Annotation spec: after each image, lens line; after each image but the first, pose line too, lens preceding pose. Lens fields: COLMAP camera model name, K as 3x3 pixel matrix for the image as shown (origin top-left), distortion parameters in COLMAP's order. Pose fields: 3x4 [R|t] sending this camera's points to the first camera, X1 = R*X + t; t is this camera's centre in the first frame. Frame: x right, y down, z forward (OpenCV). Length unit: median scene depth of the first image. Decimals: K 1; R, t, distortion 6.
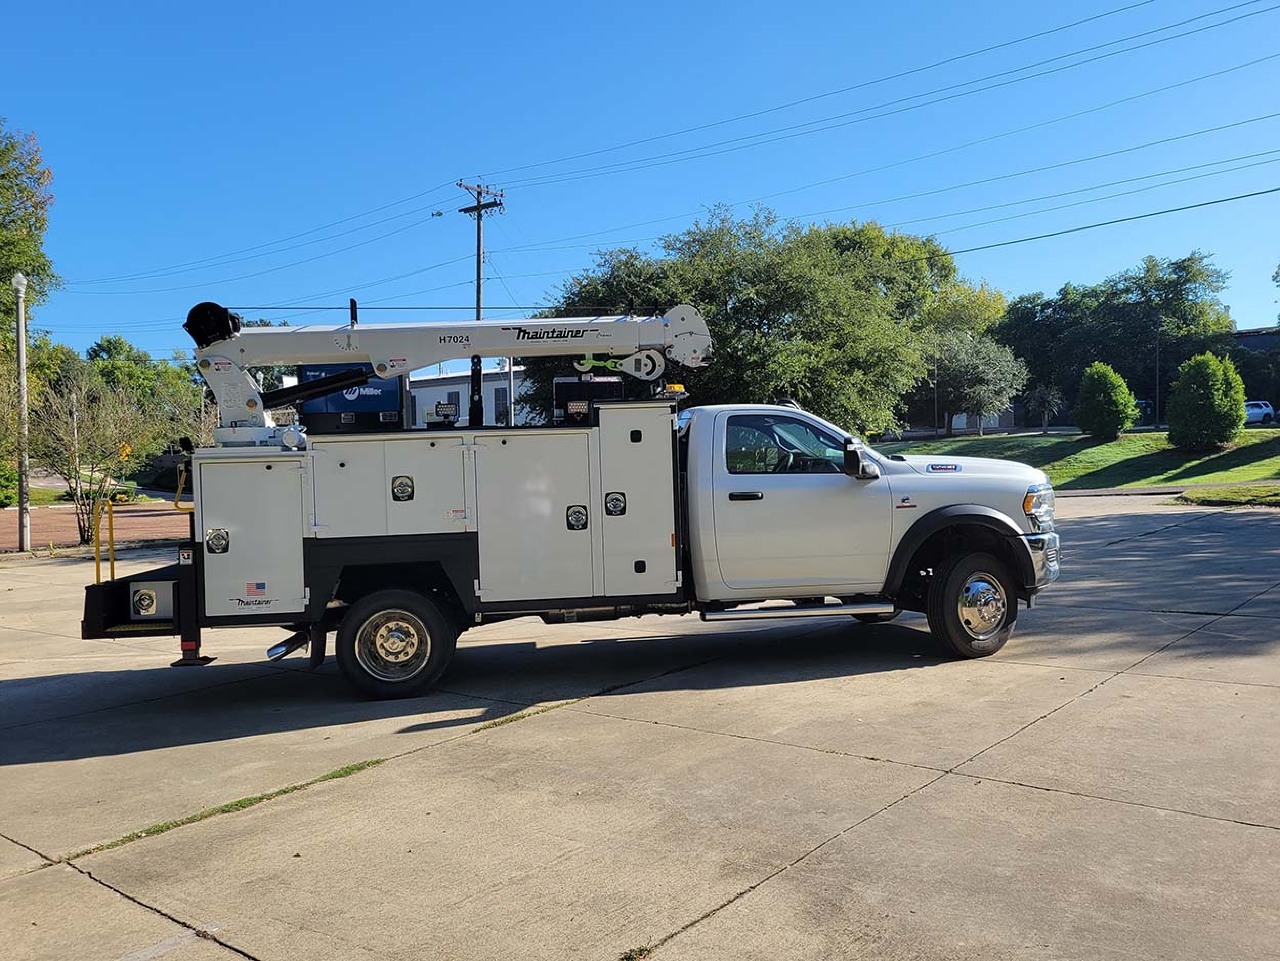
lens RADIAL K [[1085.4, 0, 638.6], [0, 1085.4, 475.9], [0, 0, 1]] dist [0.005143, -0.004415]
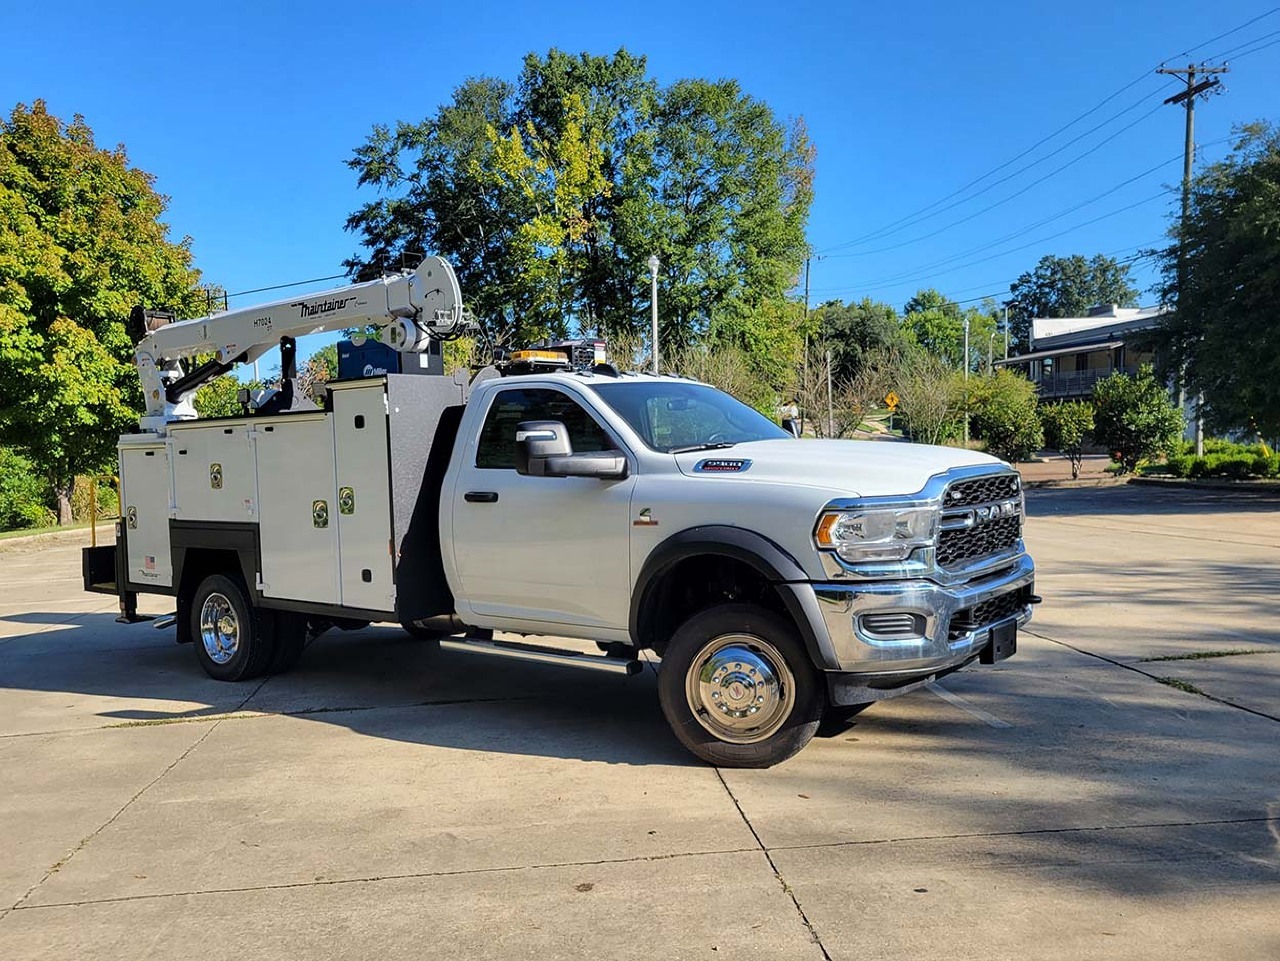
lens RADIAL K [[1085.4, 0, 638.6], [0, 1085.4, 475.9], [0, 0, 1]] dist [0.005143, -0.004415]
pose [[0.657012, 0.033241, -0.753147, 0.749445], [0.008312, 0.998647, 0.051328, -0.034774], [0.753834, -0.039983, 0.655847, 0.584850]]
